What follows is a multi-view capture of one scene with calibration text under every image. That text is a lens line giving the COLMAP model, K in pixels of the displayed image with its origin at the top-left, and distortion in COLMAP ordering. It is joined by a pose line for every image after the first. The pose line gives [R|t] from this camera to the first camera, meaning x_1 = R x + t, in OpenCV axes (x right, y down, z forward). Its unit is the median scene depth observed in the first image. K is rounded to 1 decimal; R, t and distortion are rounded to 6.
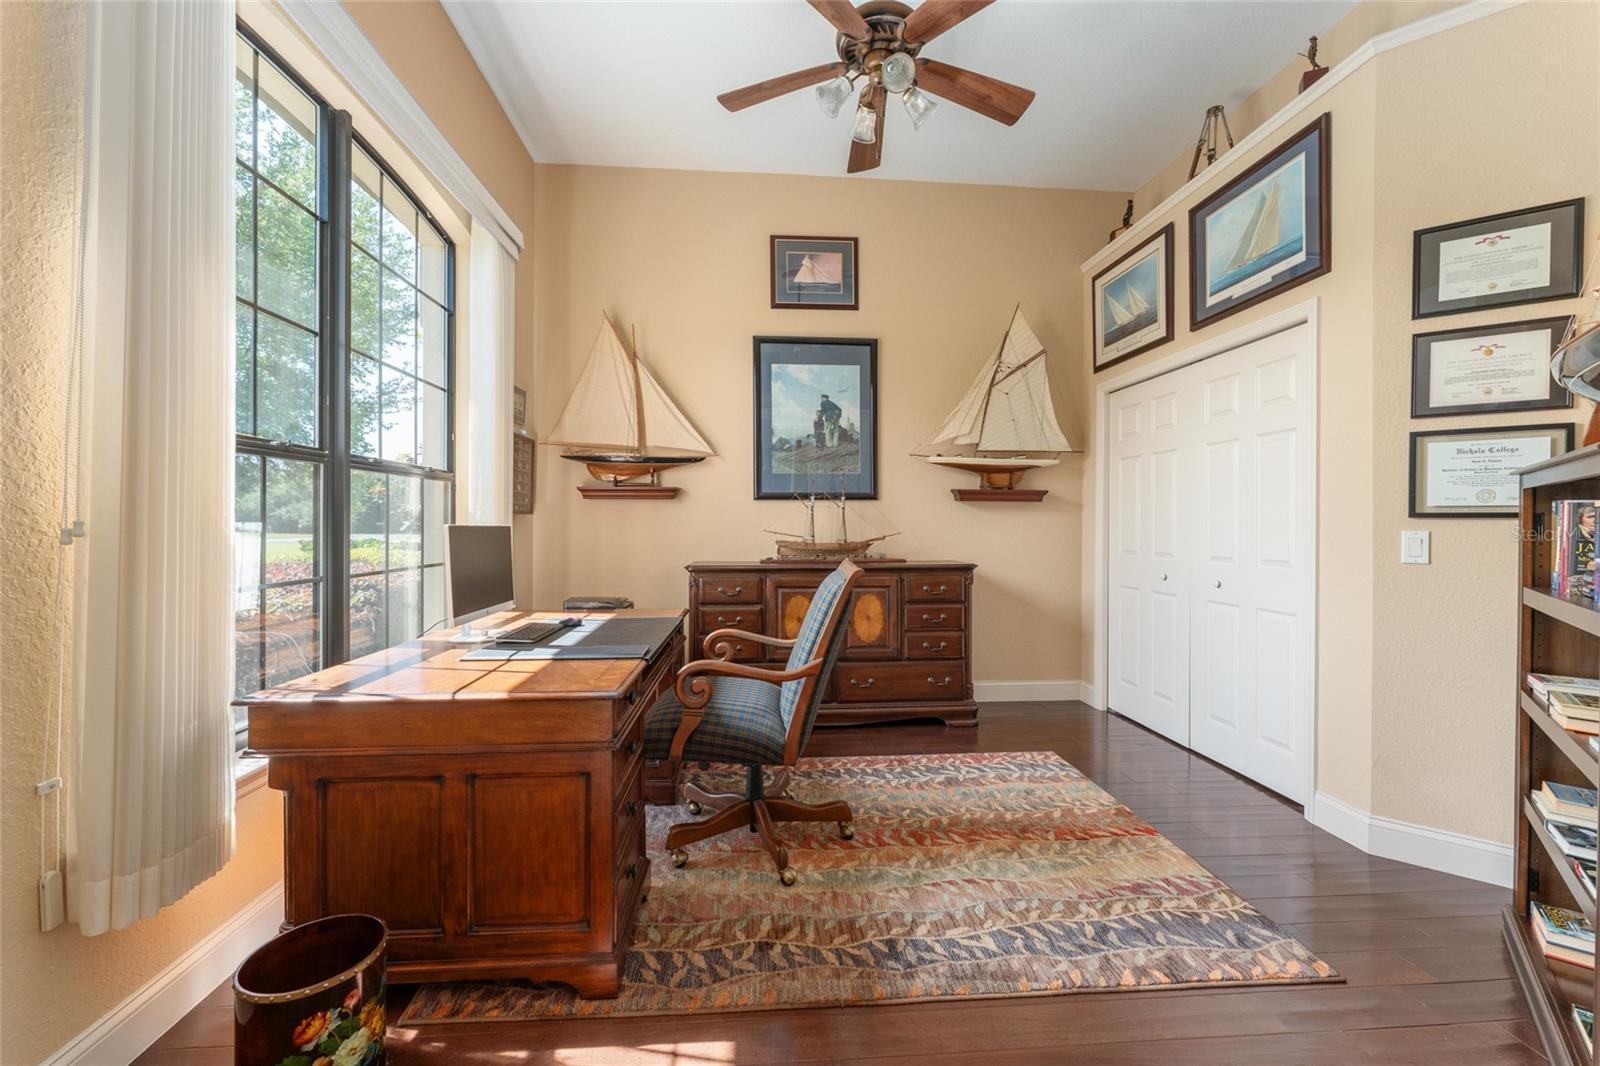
lens RADIAL K [[645.7, 0, 793.9], [0, 645.7, 526.1], [0, 0, 1]] dist [0.000418, 0.000197]
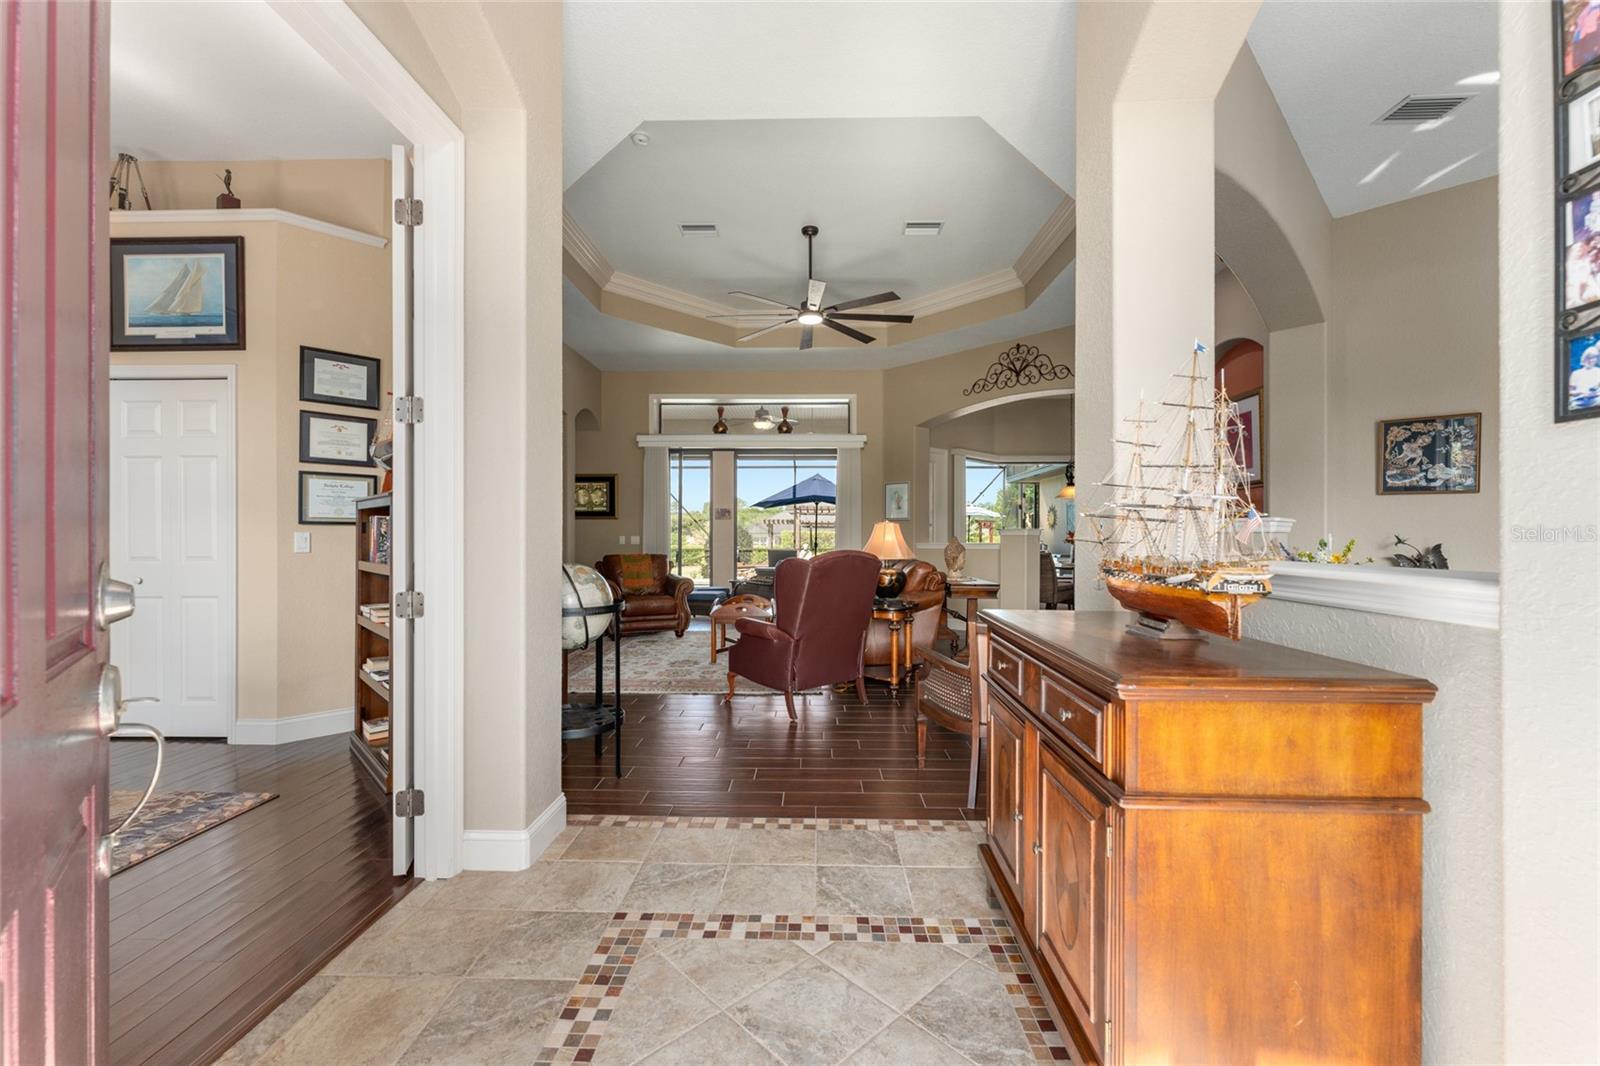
lens RADIAL K [[645.7, 0, 797.3], [0, 645.7, 537.4], [0, 0, 1]] dist [0.000418, 0.000197]
pose [[0.102789, -0.003403, 0.994697, -0.545004], [0.003867, 0.999988, 0.003021, 0.021084], [-0.994696, 0.003536, 0.102801, -0.417369]]
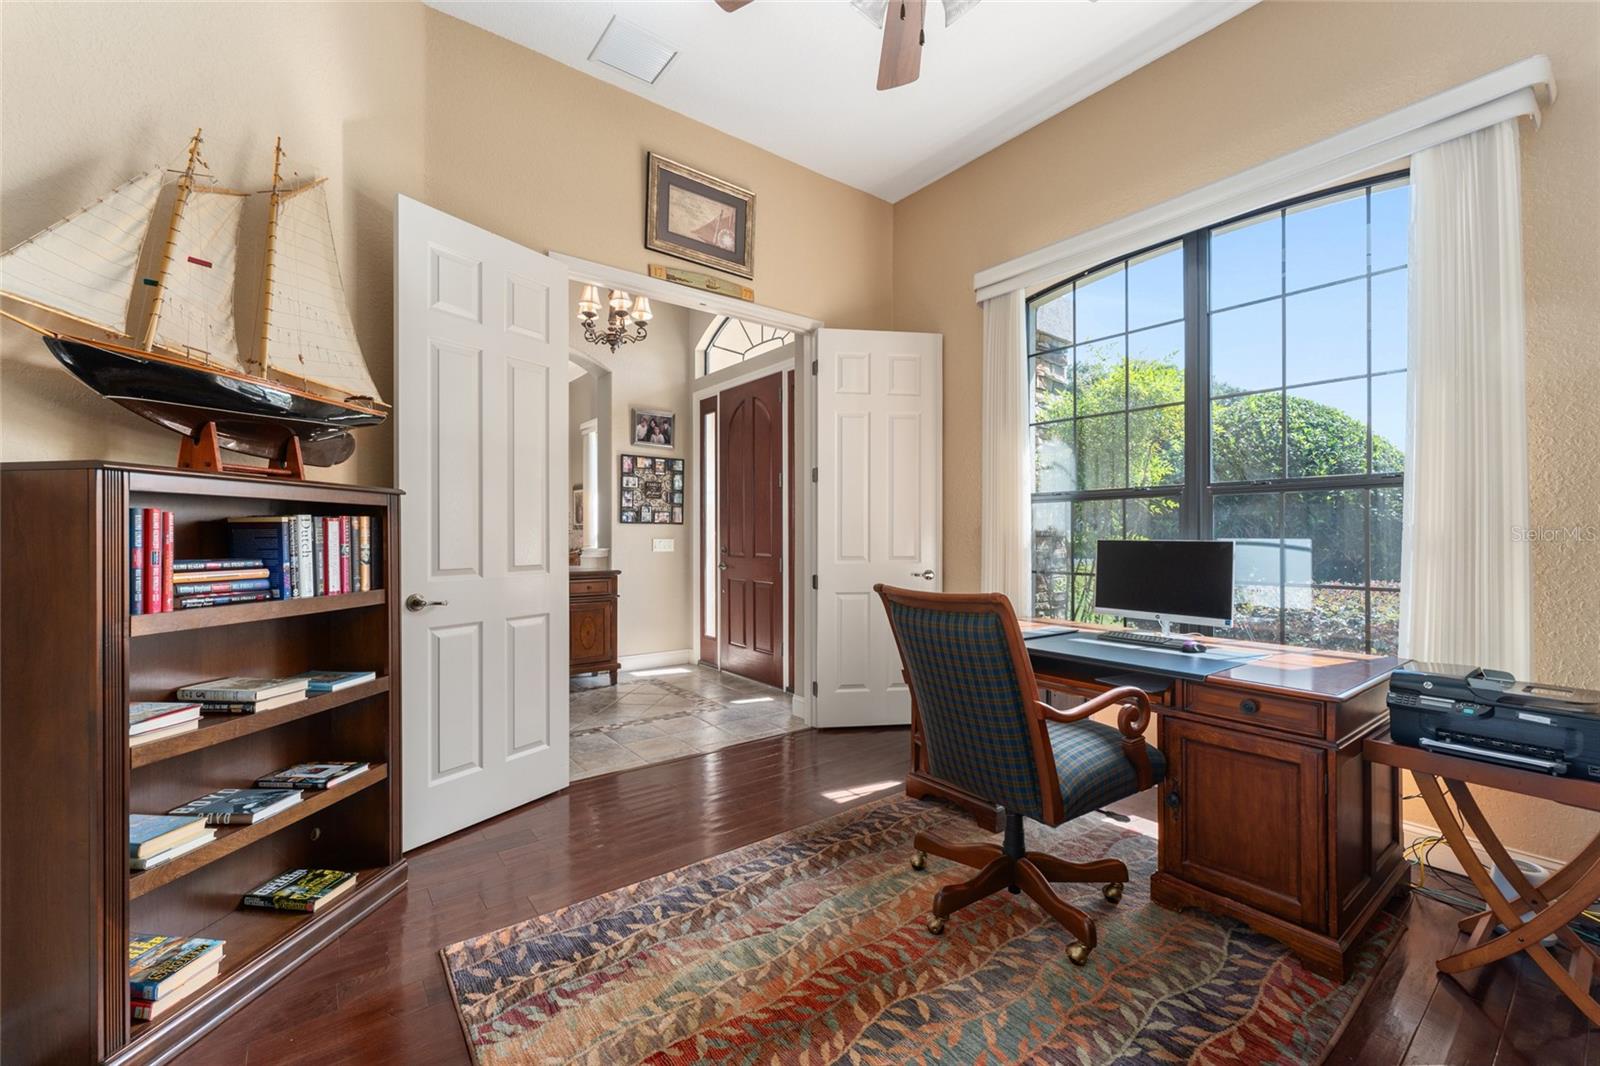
lens RADIAL K [[645.7, 0, 801.5], [0, 645.7, 538.0], [0, 0, 1]] dist [0.000418, 0.000197]
pose [[-0.832058, -0.005750, -0.554659, 0.756365], [-0.007456, 0.999972, 0.000818, -0.003574], [0.554639, 0.004816, -0.832077, 1.783110]]
